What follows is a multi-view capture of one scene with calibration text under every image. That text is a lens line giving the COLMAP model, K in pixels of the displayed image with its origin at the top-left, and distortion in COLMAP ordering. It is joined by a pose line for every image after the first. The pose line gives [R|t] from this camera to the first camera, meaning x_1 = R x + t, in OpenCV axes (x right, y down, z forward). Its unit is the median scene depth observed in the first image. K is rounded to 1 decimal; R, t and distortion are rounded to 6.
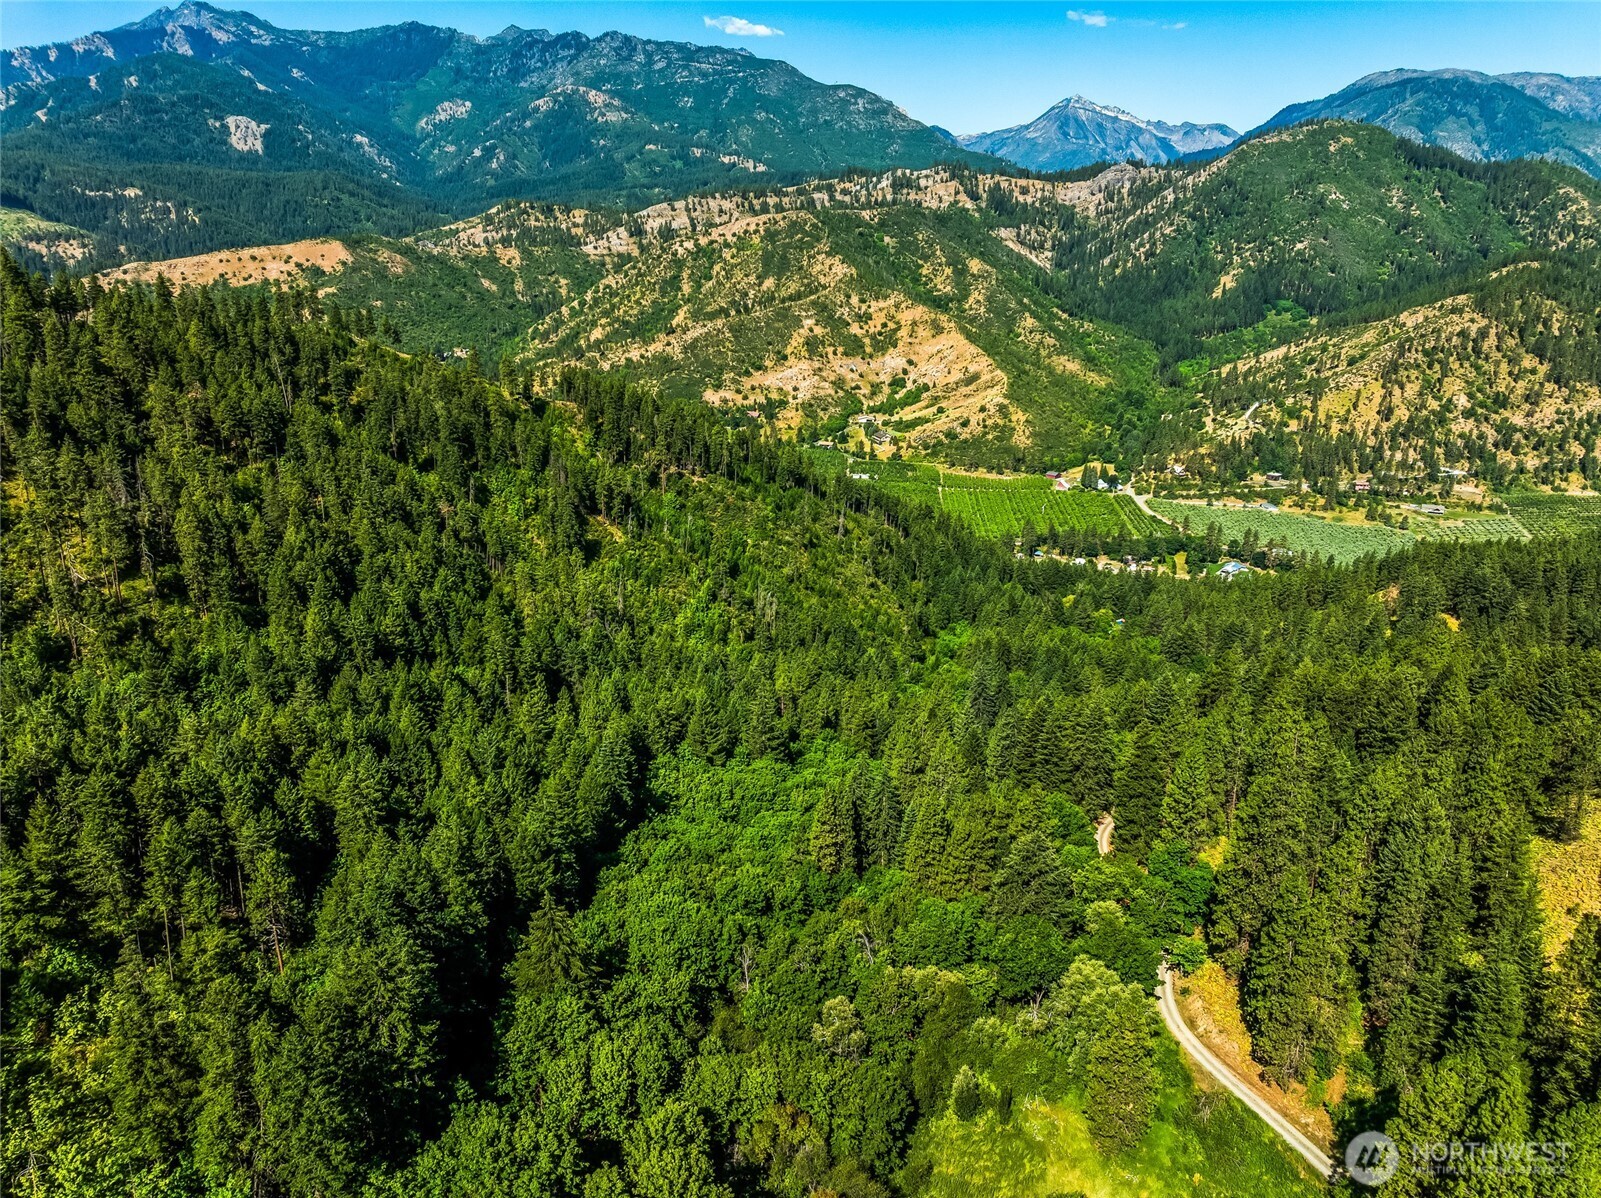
lens RADIAL K [[1122.5, 0, 806.5], [0, 1122.5, 598.9], [0, 0, 1]] dist [-0.032113, 0.016528]
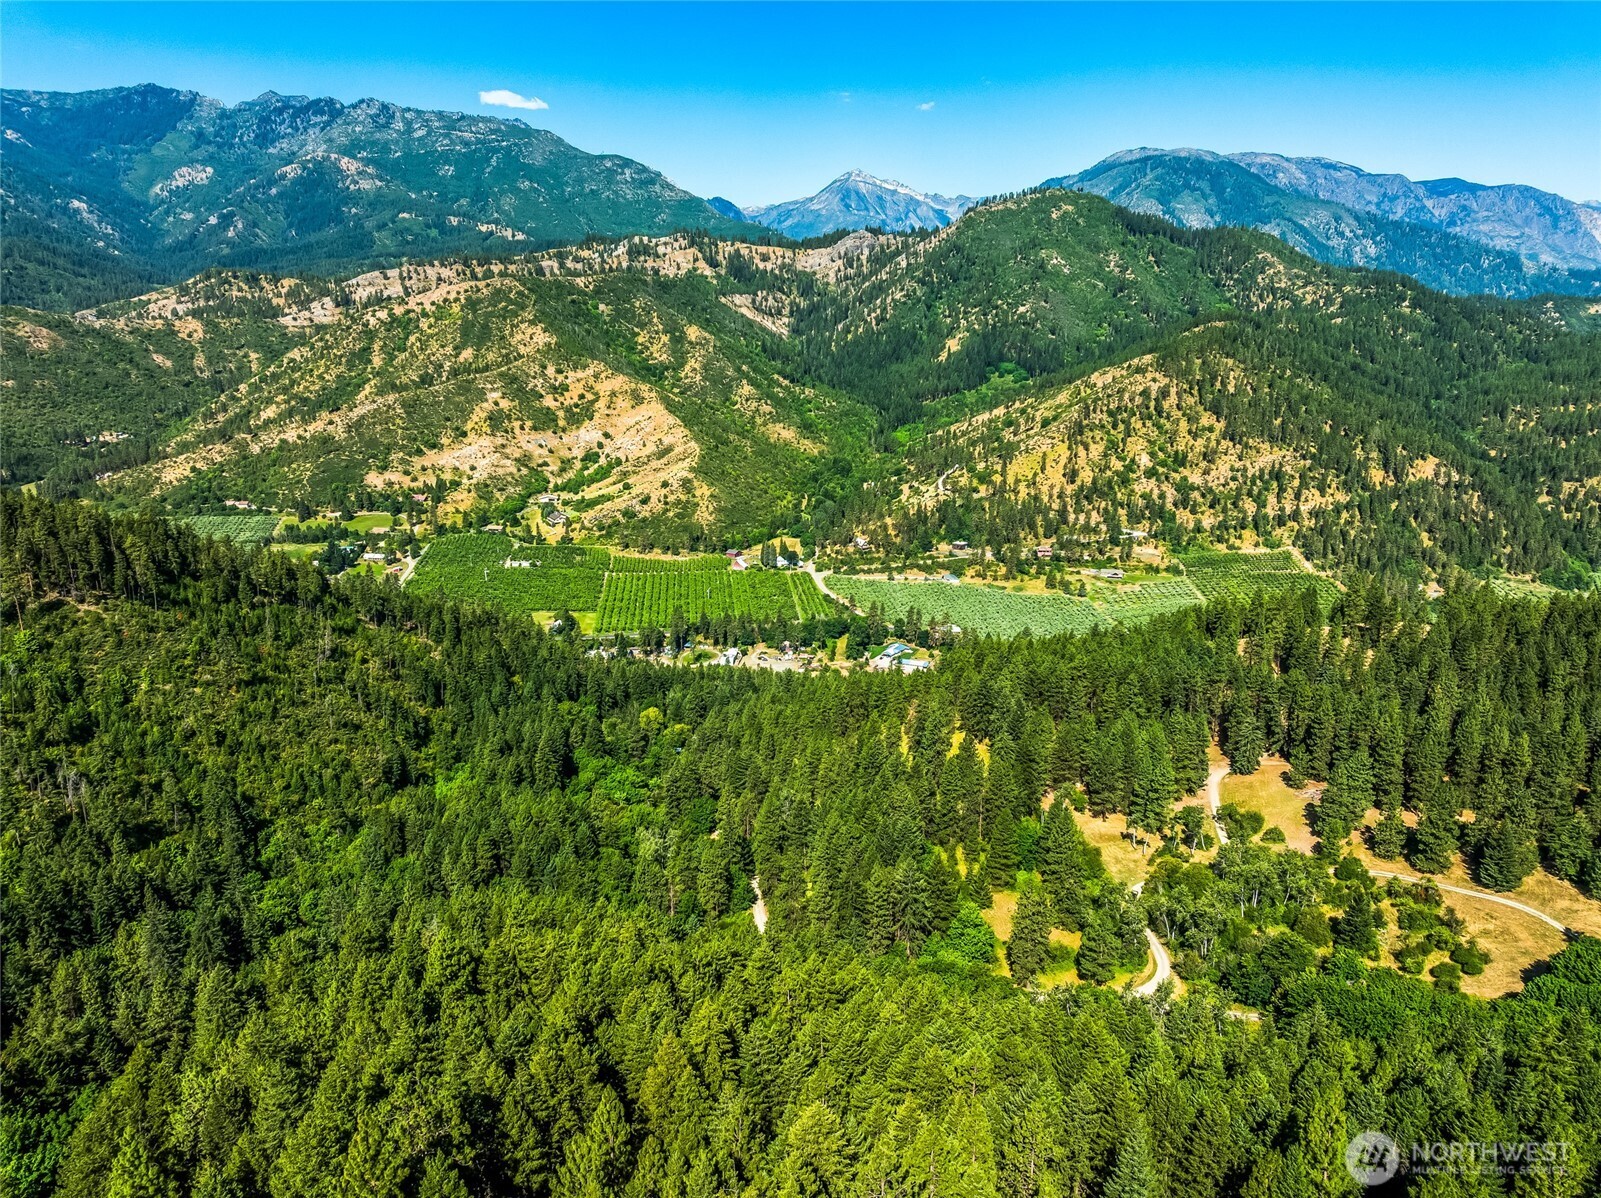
lens RADIAL K [[1122.5, 0, 806.5], [0, 1122.5, 598.9], [0, 0, 1]] dist [-0.032113, 0.016528]
pose [[0.986025, -0.047725, 0.159613, 0.116186], [0.056708, 0.997025, -0.052201, -0.018427], [-0.156647, 0.060523, 0.985799, 0.065371]]
